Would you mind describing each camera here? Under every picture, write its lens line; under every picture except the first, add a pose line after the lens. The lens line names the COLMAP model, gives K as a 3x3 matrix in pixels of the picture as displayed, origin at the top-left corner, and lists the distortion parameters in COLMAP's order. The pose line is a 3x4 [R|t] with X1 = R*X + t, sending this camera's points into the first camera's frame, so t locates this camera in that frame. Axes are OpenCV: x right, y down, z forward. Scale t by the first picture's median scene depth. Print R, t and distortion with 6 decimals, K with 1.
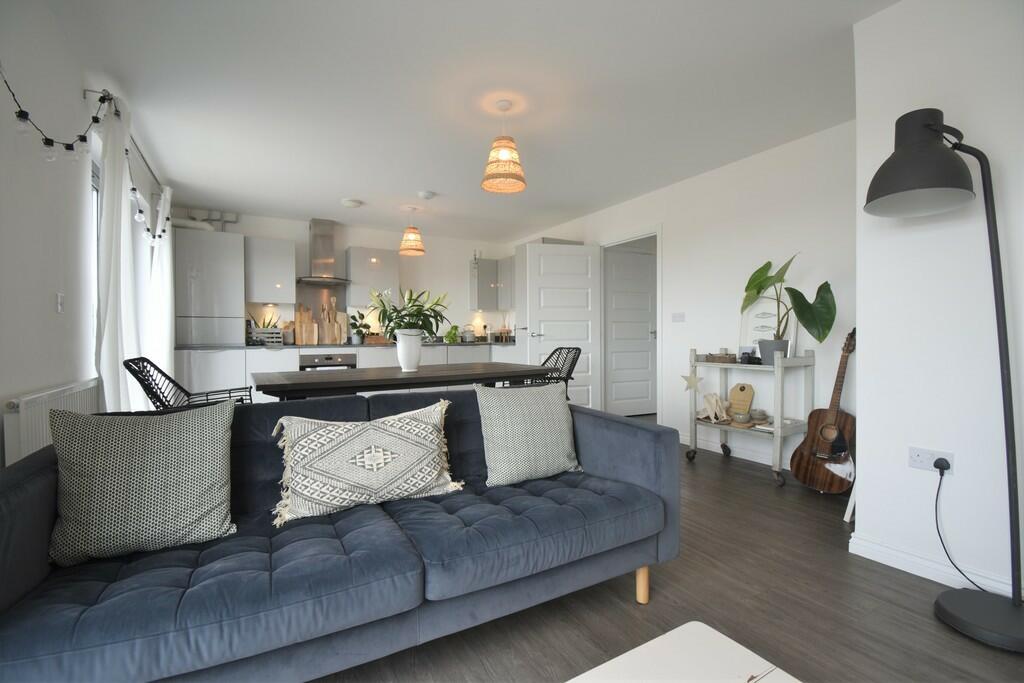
lens RADIAL K [[442.7, 0, 512.0], [0, 442.7, 341.5], [0, 0, 1]] dist [0.001245, 0.000053]
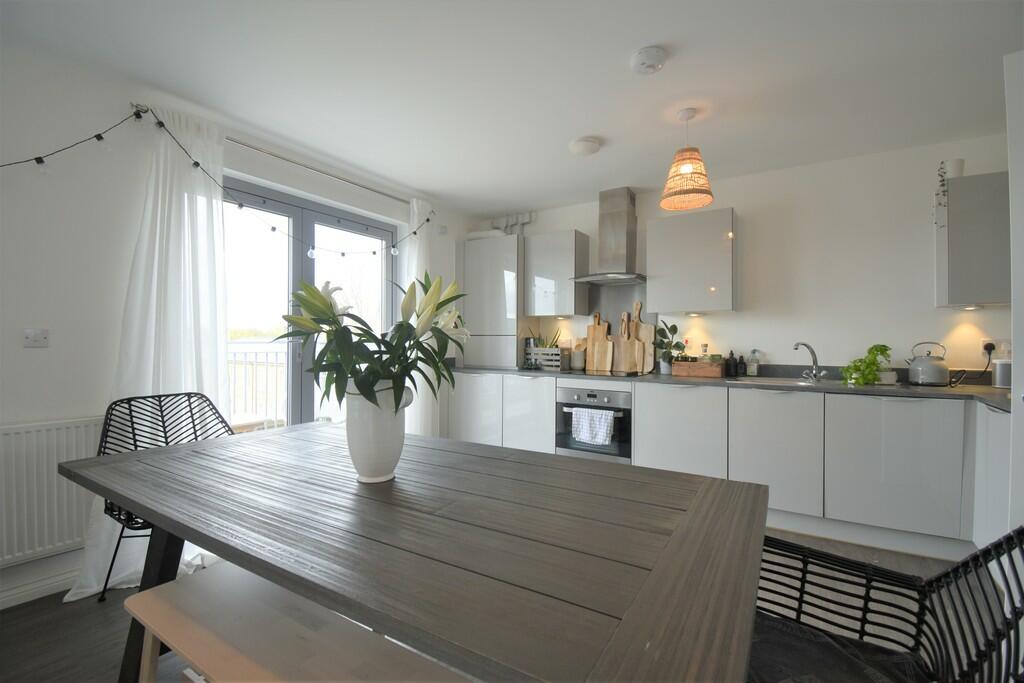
lens RADIAL K [[442.7, 0, 512.0], [0, 442.7, 341.5], [0, 0, 1]] dist [0.001245, 0.000053]
pose [[0.476956, 0.010279, -0.878867, 0.101987], [-0.017686, 0.999841, 0.002096, -0.038796], [0.878749, 0.014544, 0.477062, 0.527157]]
